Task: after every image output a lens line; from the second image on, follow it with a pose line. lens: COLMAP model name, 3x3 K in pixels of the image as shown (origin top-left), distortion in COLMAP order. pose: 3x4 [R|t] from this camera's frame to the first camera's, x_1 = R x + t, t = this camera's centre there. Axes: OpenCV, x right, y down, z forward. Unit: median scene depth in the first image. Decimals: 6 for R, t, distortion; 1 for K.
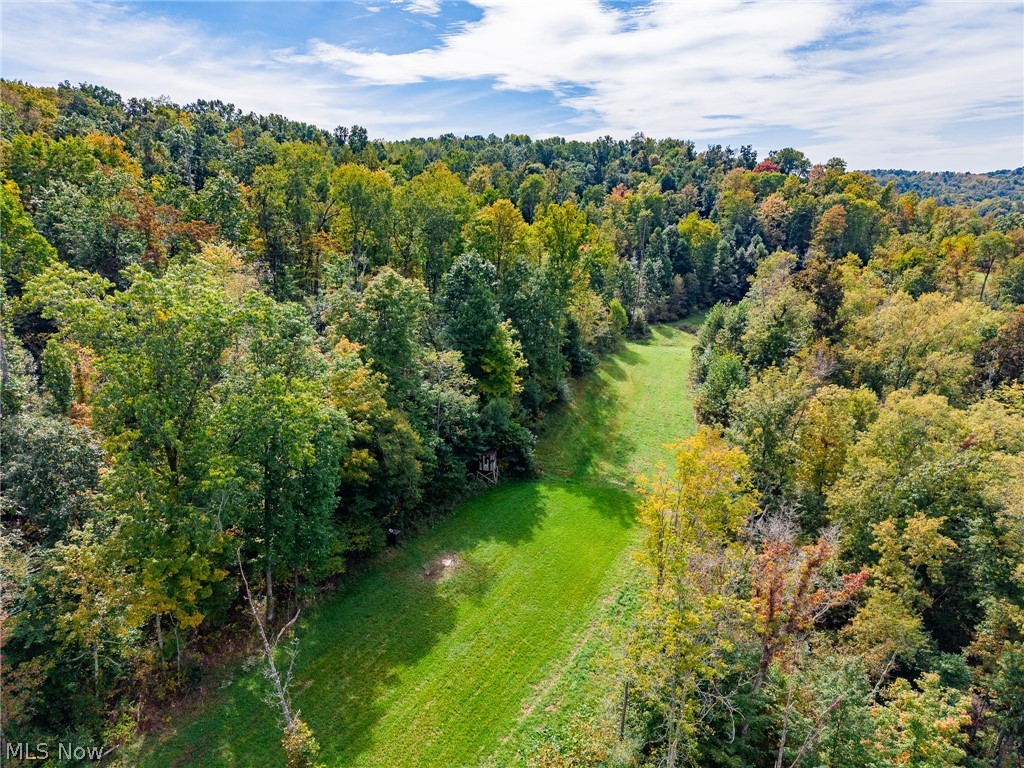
lens RADIAL K [[697.6, 0, 492.3], [0, 697.6, 383.7], [0, 0, 1]] dist [0.105278, 0.000566]
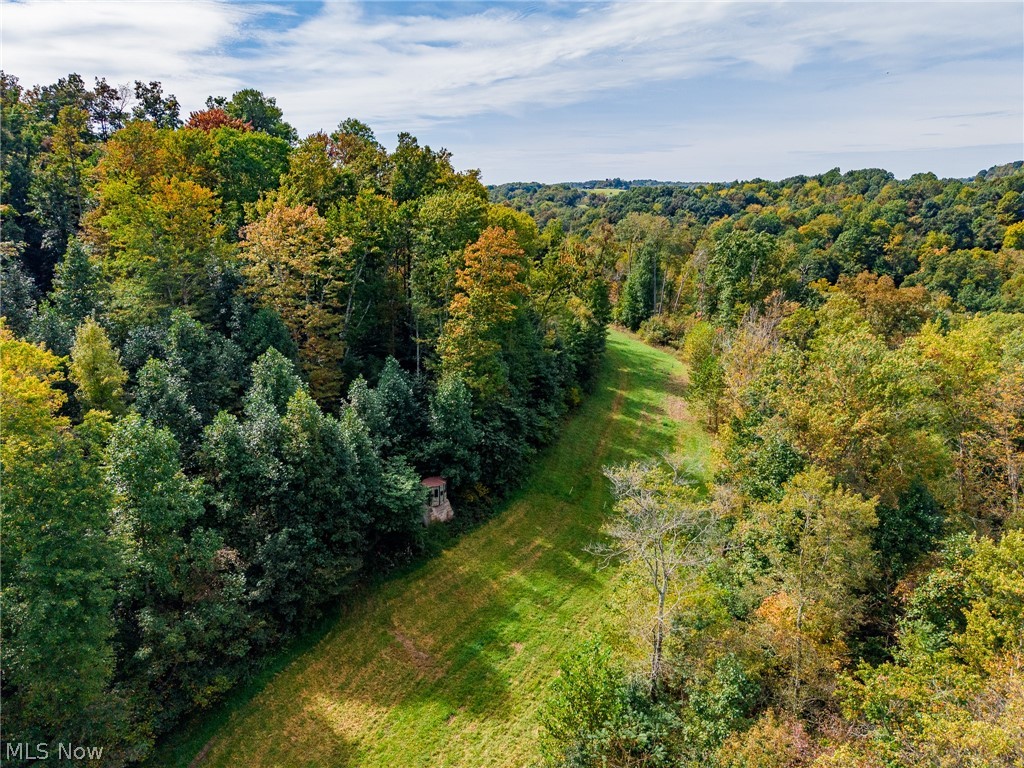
lens RADIAL K [[679.1, 0, 512.0], [0, 679.1, 384.0], [0, 0, 1]] dist [0.042485, -0.033238]
pose [[0.712228, -0.199746, 0.672929, 0.281956], [0.201204, 0.976525, 0.076908, -0.208038], [-0.672494, 0.080620, 0.735698, 0.803638]]
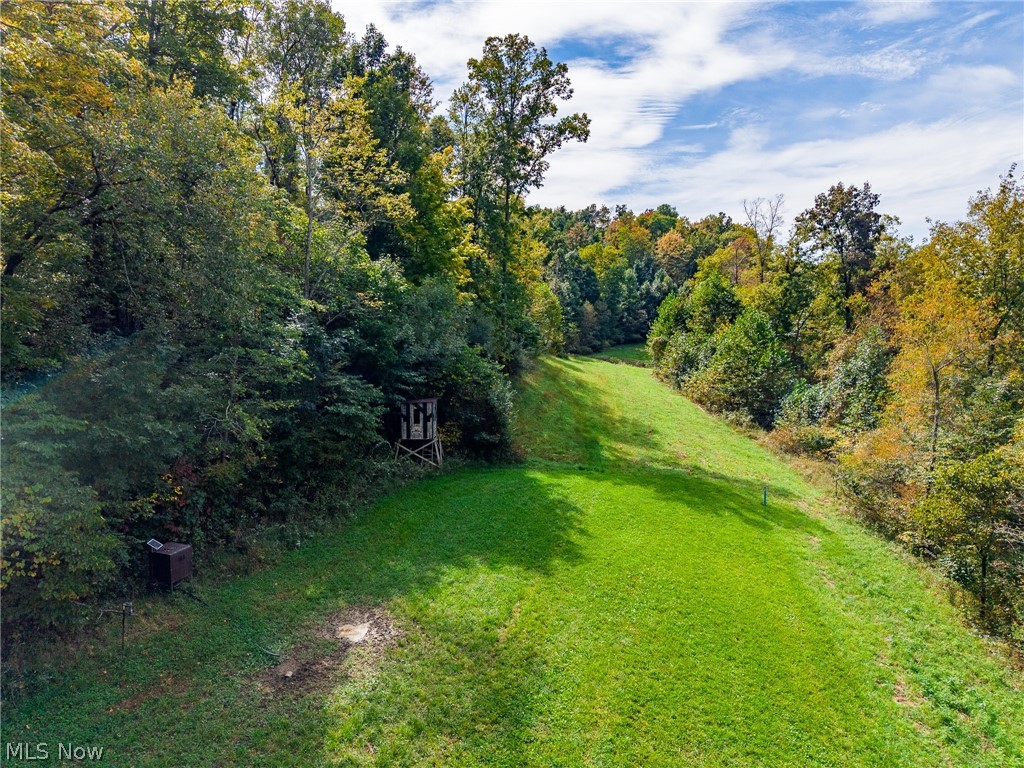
lens RADIAL K [[697.6, 0, 492.3], [0, 697.6, 383.7], [0, 0, 1]] dist [0.105278, 0.000566]
pose [[0.975921, -0.011536, 0.217821, -0.025109], [0.049326, 0.984405, -0.168862, 0.071601], [-0.212476, 0.175540, 0.961270, 0.239079]]
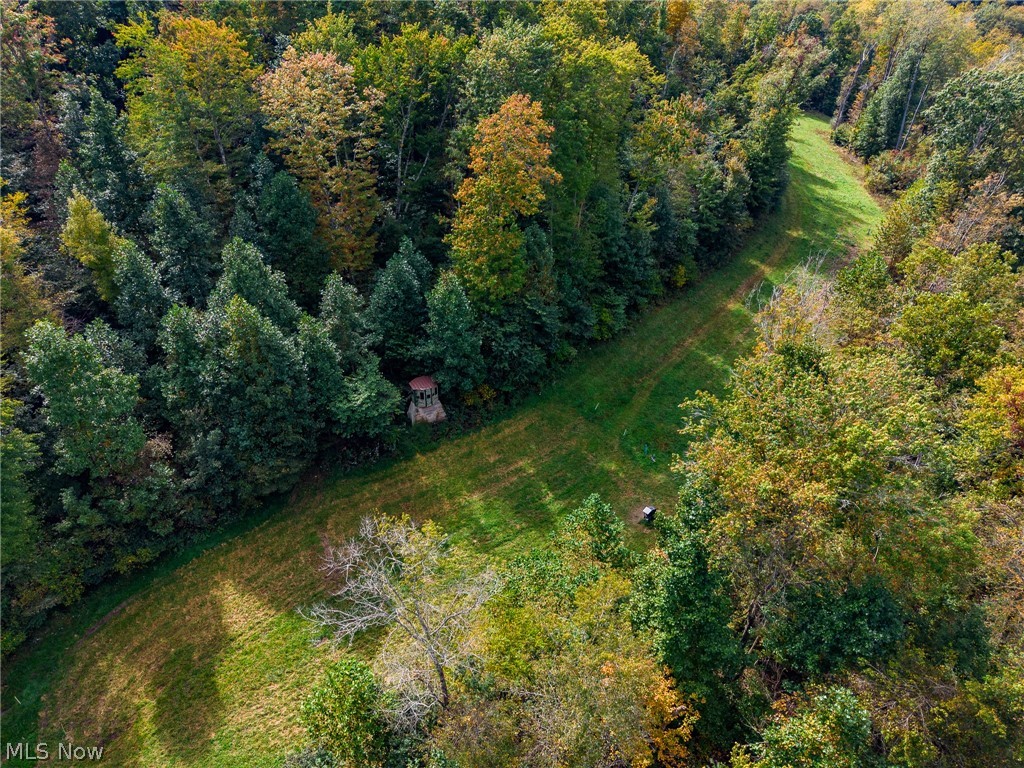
lens RADIAL K [[689.9, 0, 510.1], [0, 689.9, 386.8], [0, 0, 1]] dist [0.032597, -0.034620]
pose [[0.920928, -0.221571, 0.320621, 0.386551], [0.108781, 0.936110, 0.334461, -0.240626], [-0.374243, -0.273137, 0.886193, 0.778955]]
